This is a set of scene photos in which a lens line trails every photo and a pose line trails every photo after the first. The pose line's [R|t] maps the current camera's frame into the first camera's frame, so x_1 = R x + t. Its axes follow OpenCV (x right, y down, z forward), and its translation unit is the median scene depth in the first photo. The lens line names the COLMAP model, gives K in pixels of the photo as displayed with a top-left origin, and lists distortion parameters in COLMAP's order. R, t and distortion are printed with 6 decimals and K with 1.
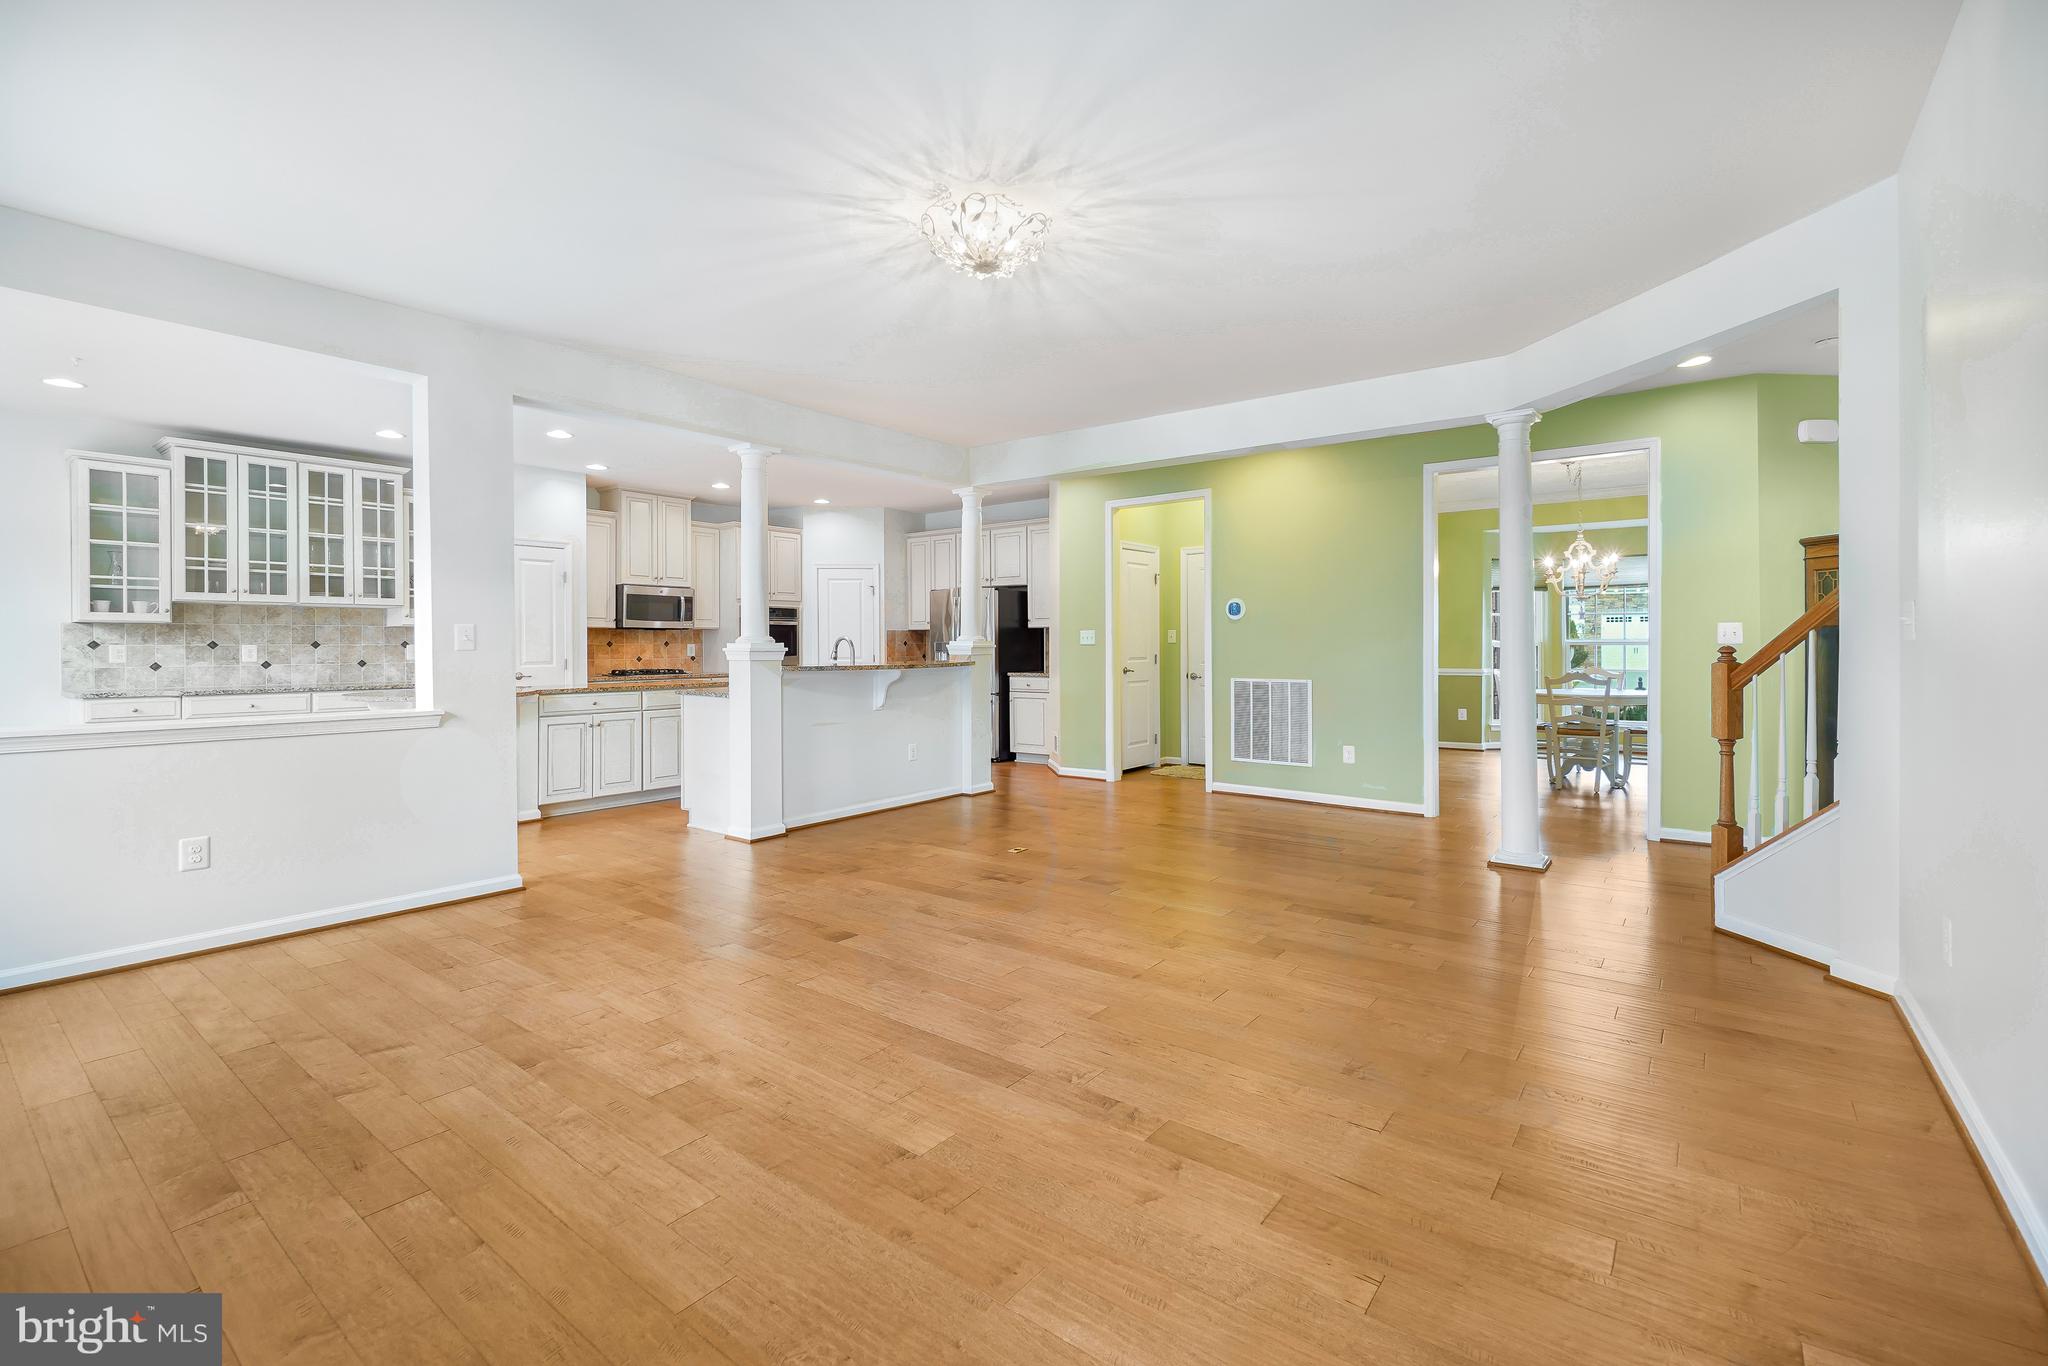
lens RADIAL K [[894.0, 0, 1023.1], [0, 894.0, 642.9], [0, 0, 1]] dist [0.001864, -0.002548]
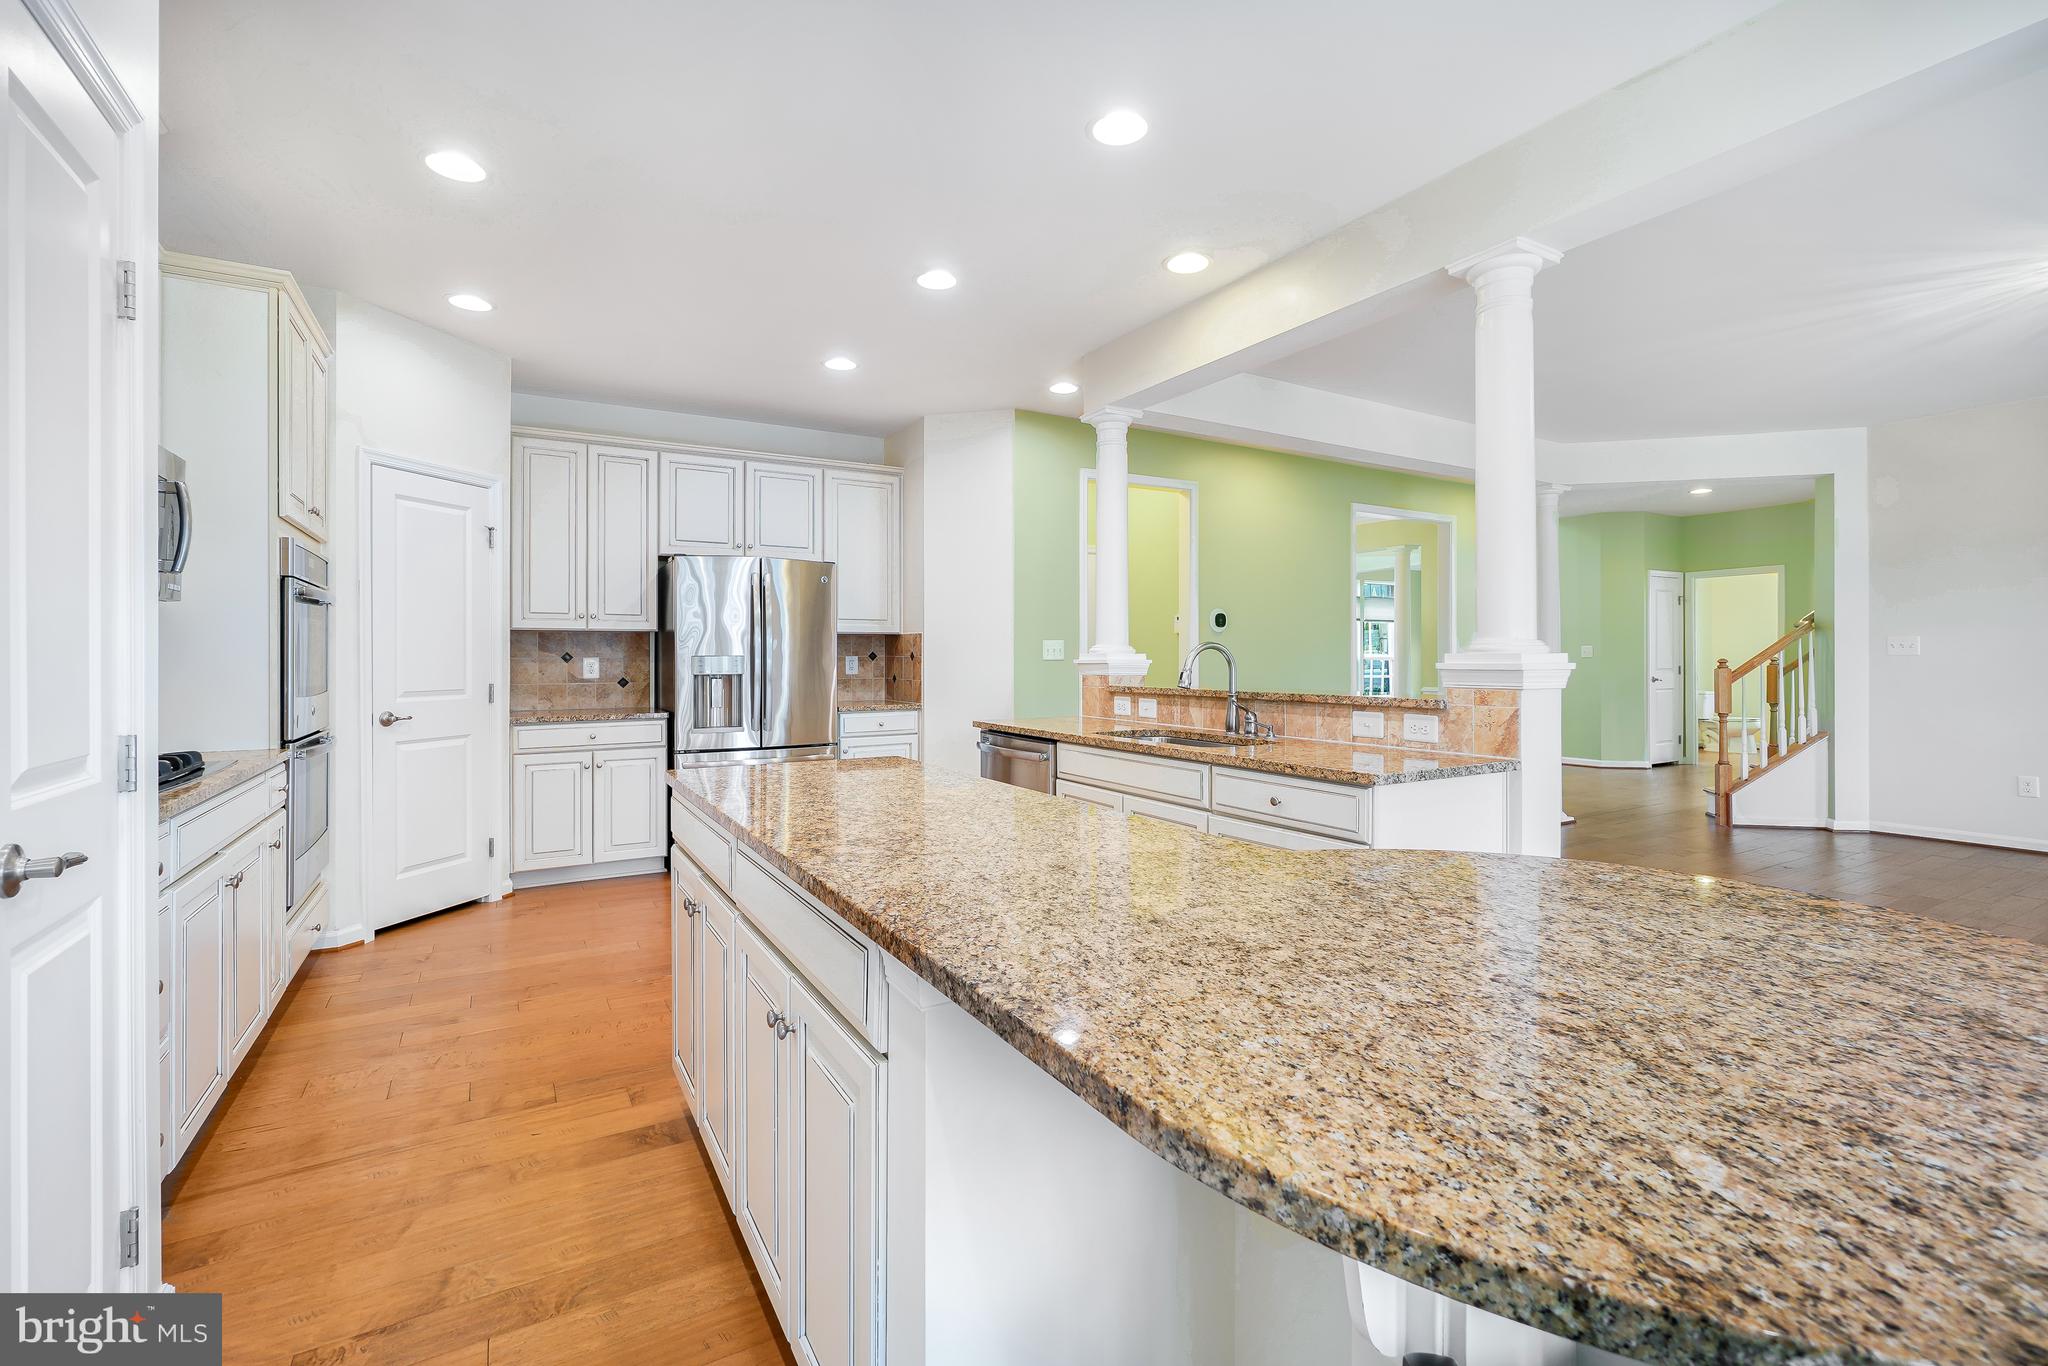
lens RADIAL K [[894.0, 0, 1031.1], [0, 894.0, 662.6], [0, 0, 1]] dist [0.001864, -0.002548]
pose [[0.366860, 0.003284, 0.930271, -0.767821], [0.002184, 0.999988, -0.004391, 0.008573], [-0.930274, 0.003643, 0.366848, 0.963519]]
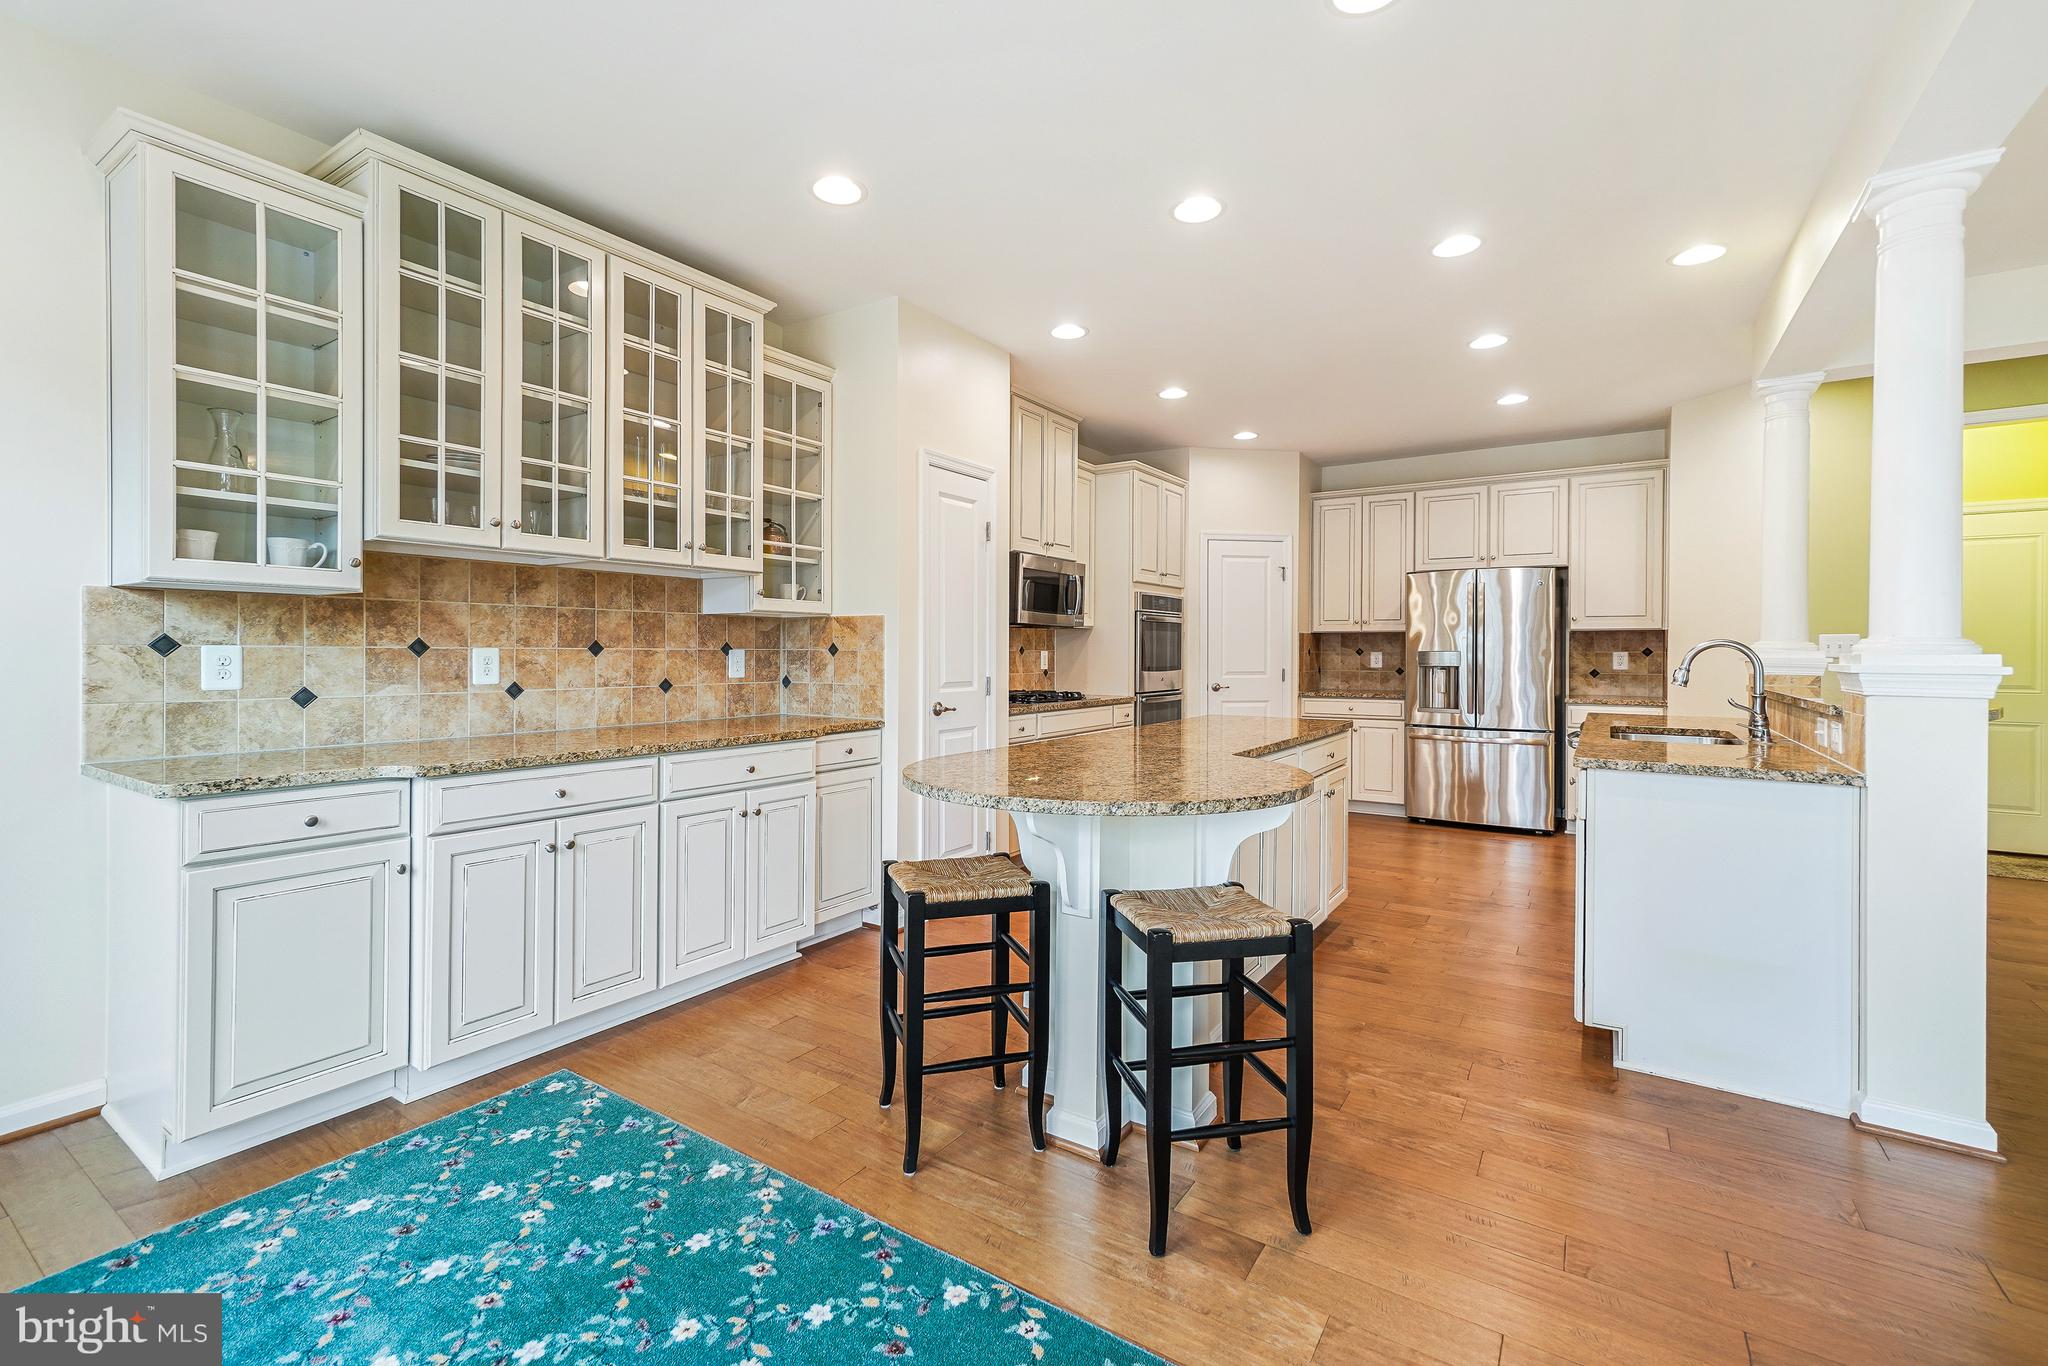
lens RADIAL K [[894.0, 0, 1038.8], [0, 894.0, 653.5], [0, 0, 1]] dist [0.001864, -0.002548]
pose [[0.996642, 0.009201, 0.081366, -0.648599], [-0.009548, 0.999947, 0.003876, 0.000824], [-0.081326, -0.004640, 0.996677, 0.540761]]
